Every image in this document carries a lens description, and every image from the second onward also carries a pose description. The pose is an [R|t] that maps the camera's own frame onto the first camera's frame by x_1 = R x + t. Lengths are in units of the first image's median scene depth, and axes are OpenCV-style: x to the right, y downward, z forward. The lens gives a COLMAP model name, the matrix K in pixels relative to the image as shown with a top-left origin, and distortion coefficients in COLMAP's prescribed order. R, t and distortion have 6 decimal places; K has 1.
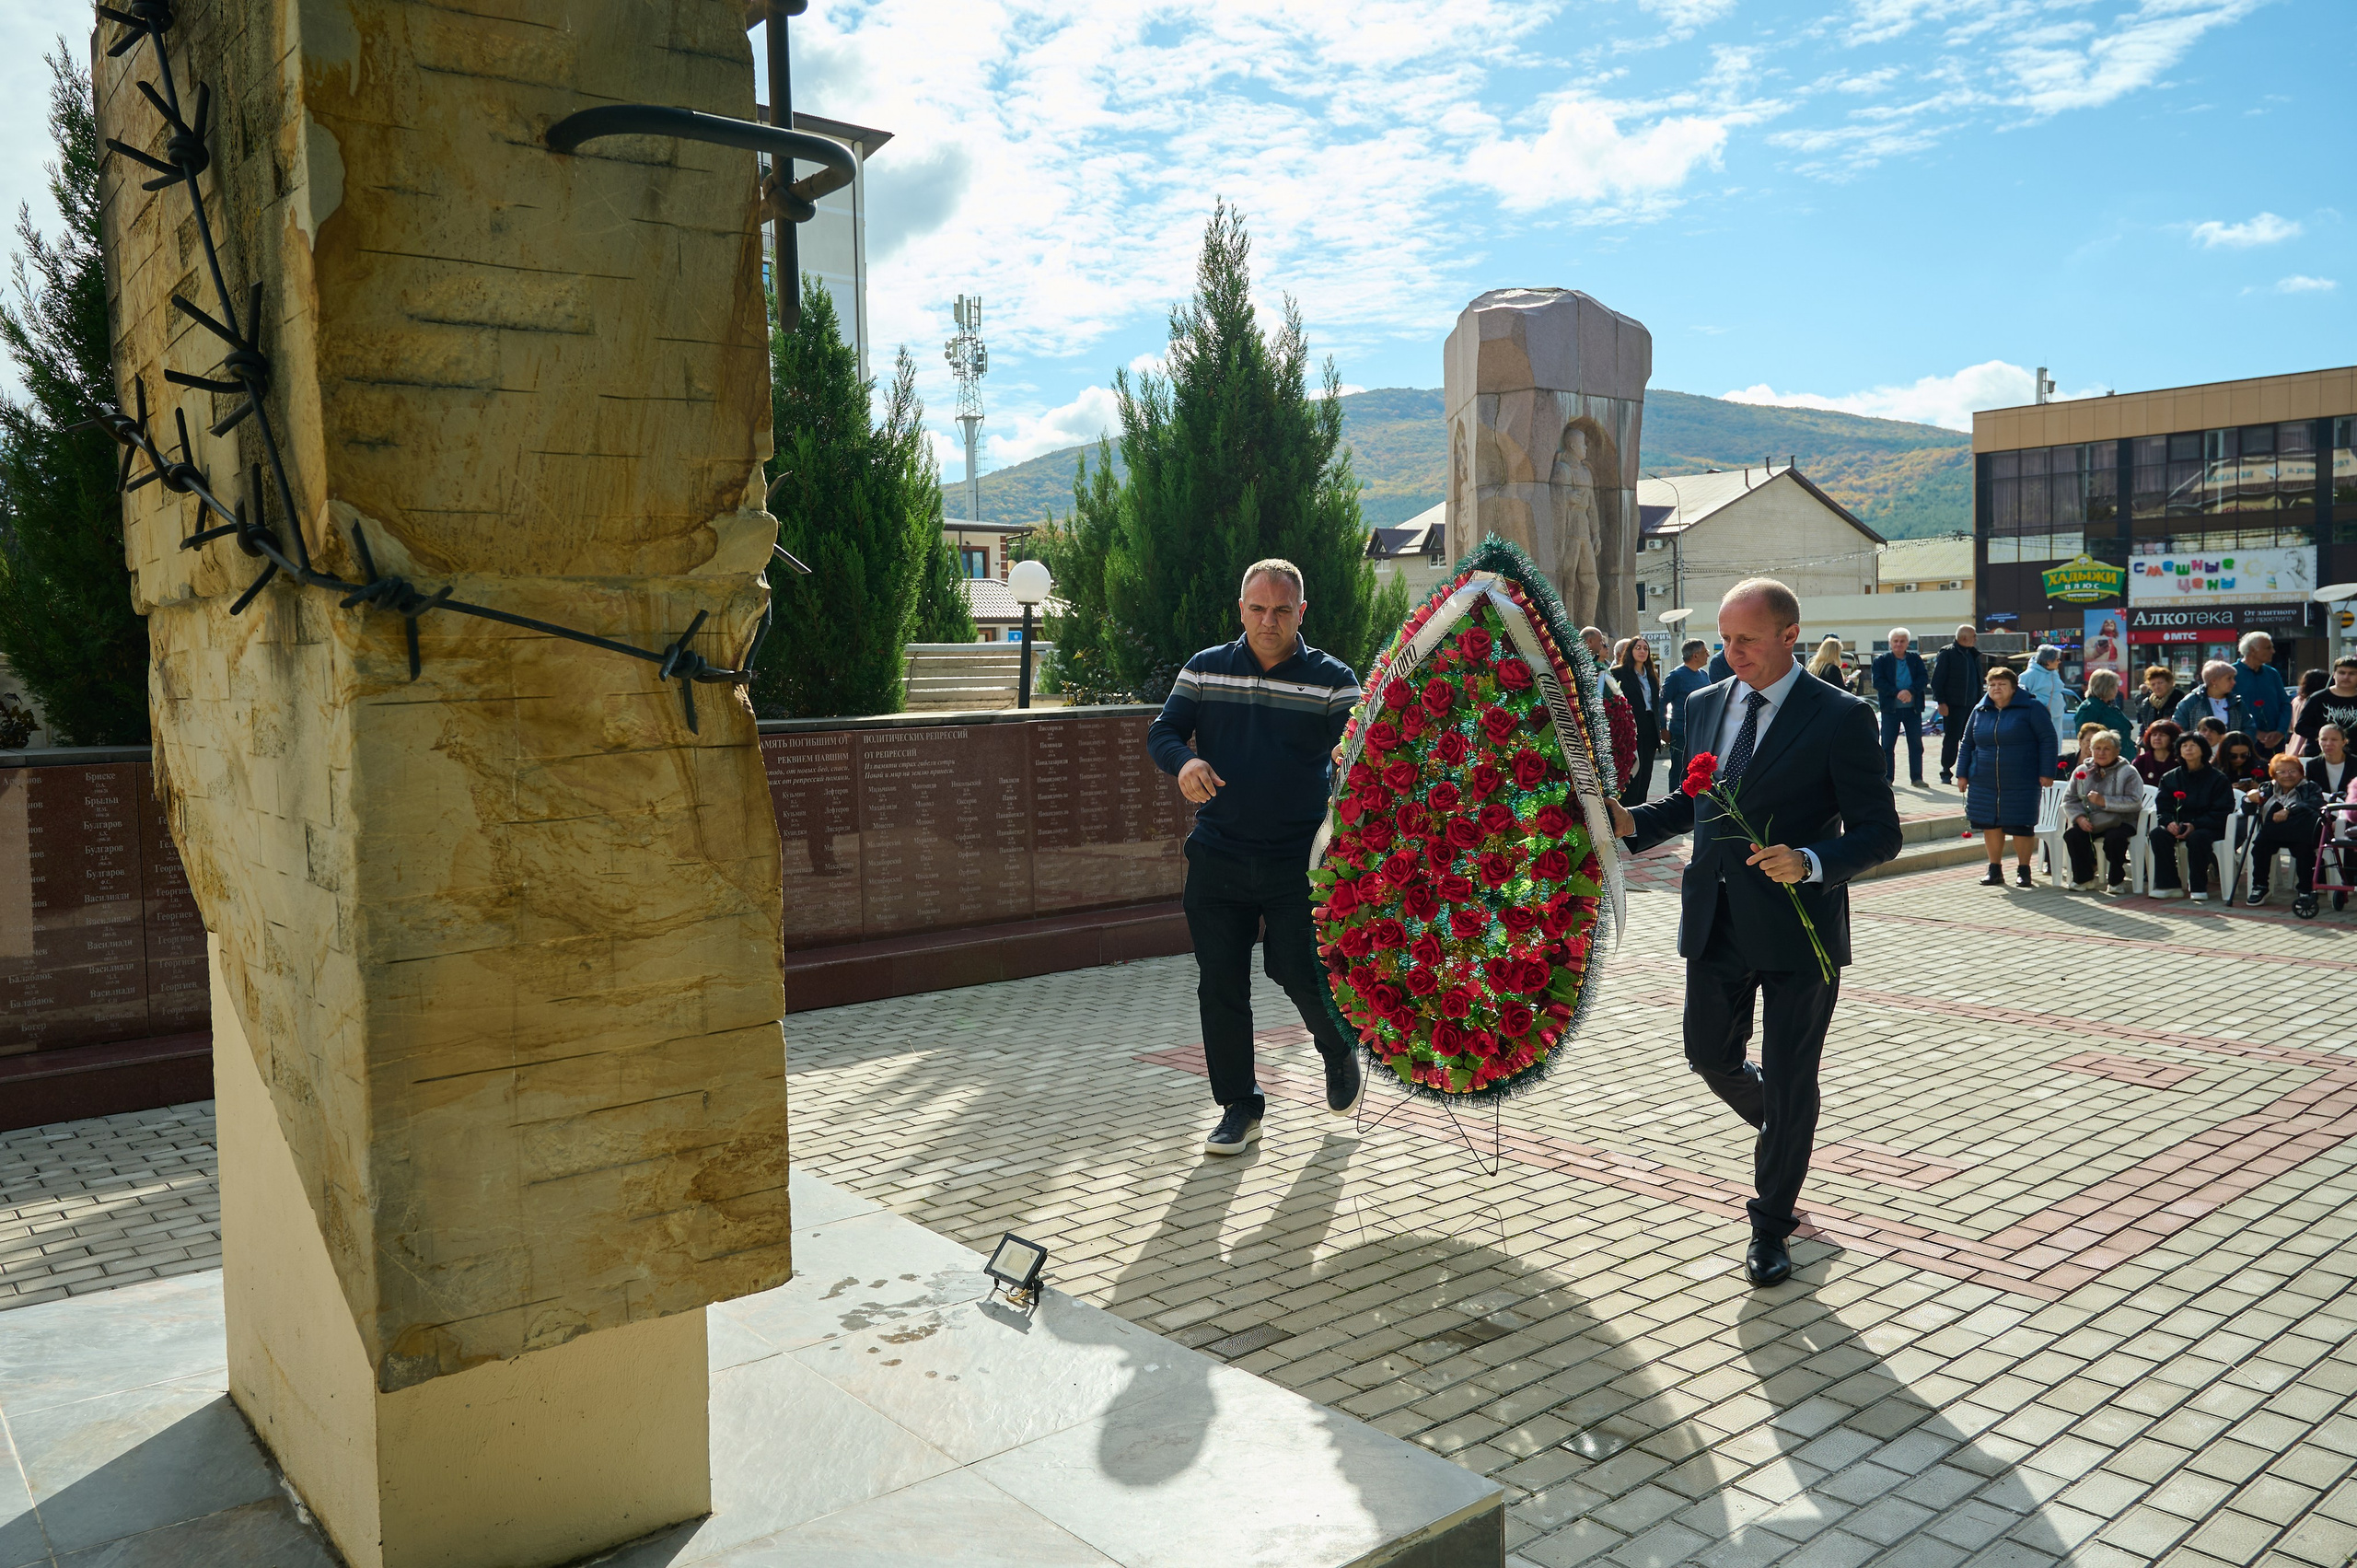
lens RADIAL K [[1704.4, 0, 1035.6], [0, 1704.4, 740.8], [0, 0, 1]] dist [-0.007403, 0.003456]
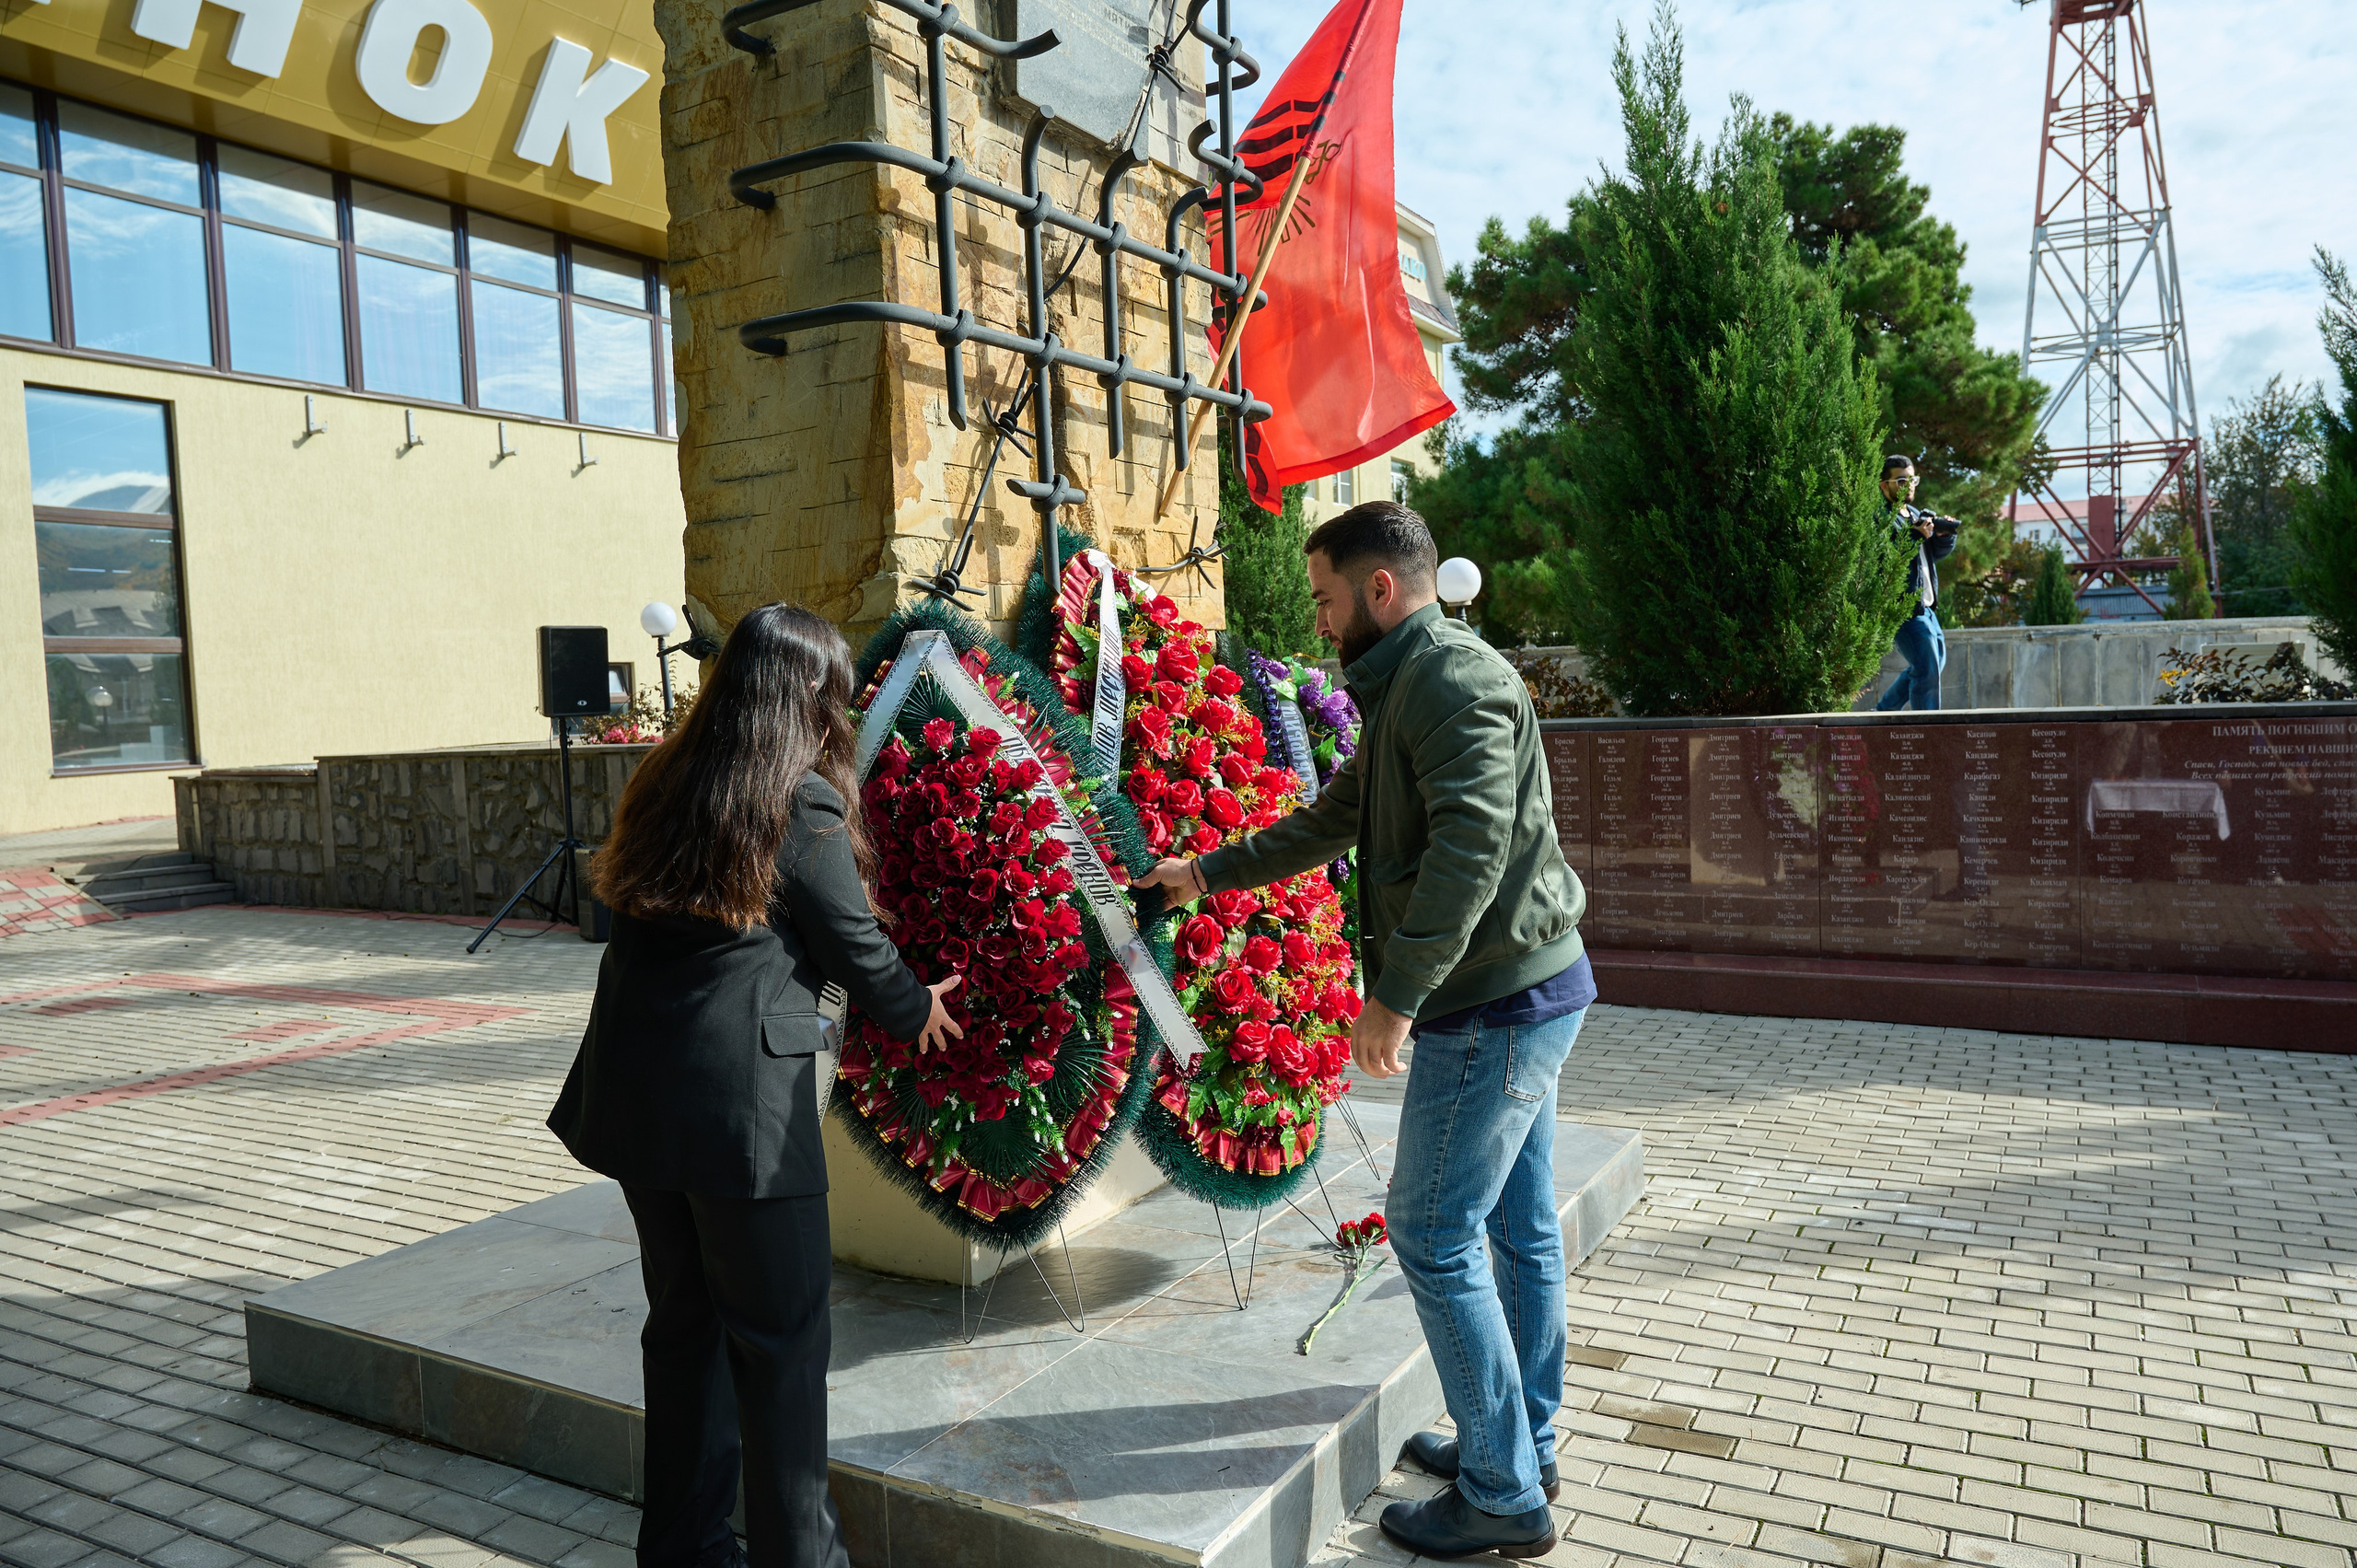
lens RADIAL K [[1601.9, 0, 1272.2], [0, 1601.9, 776.6], [0, 0, 1]] dist [-0.010855, 0.005134]
pose [[0.427236, 0.055074, -0.902461, 0.547688], [-0.011488, 0.998393, 0.055489, -0.020971], [0.904067, -0.013339, 0.427182, 0.339665]]
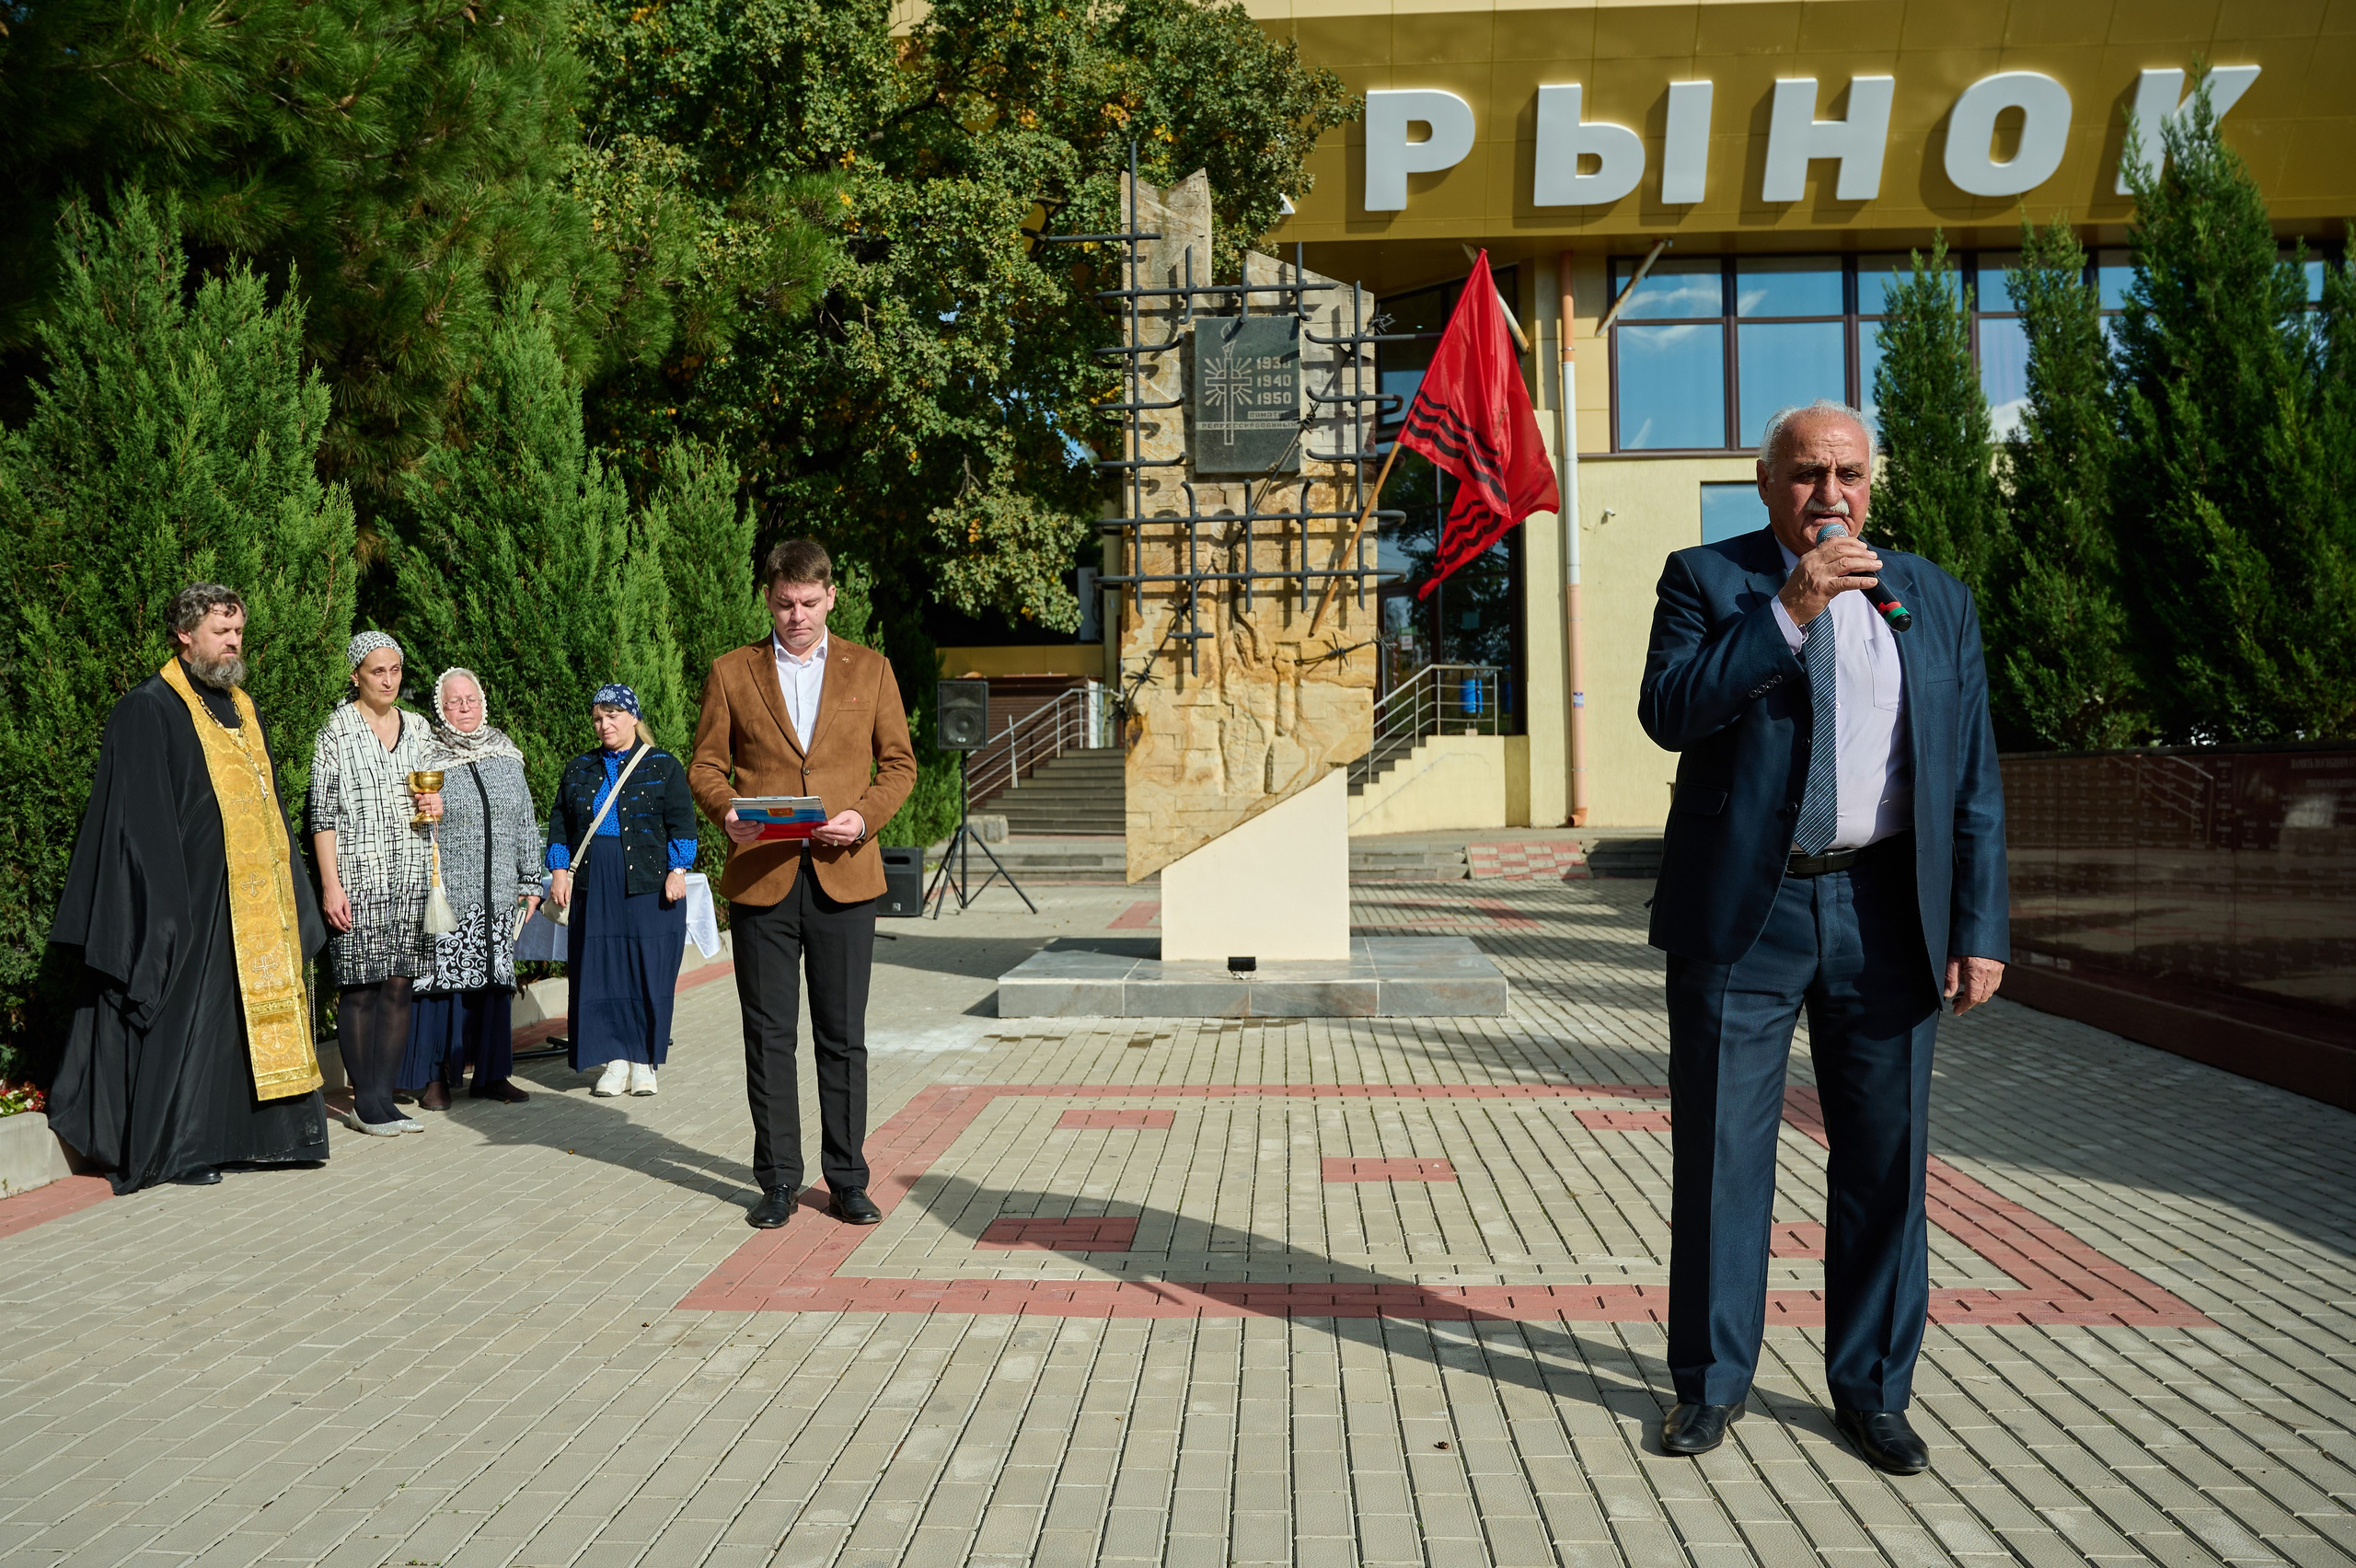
lens RADIAL K [[2038.5, 0, 1112.4], [0, 2038.5, 776.0], [0, 0, 1]] dist [-0.089734, 0.085970]
pose [[-0.677112, 0.025304, -0.735445, 1.502416], [-0.009272, 0.999036, 0.042910, -0.046421], [0.735822, 0.035874, -0.676224, 1.907696]]
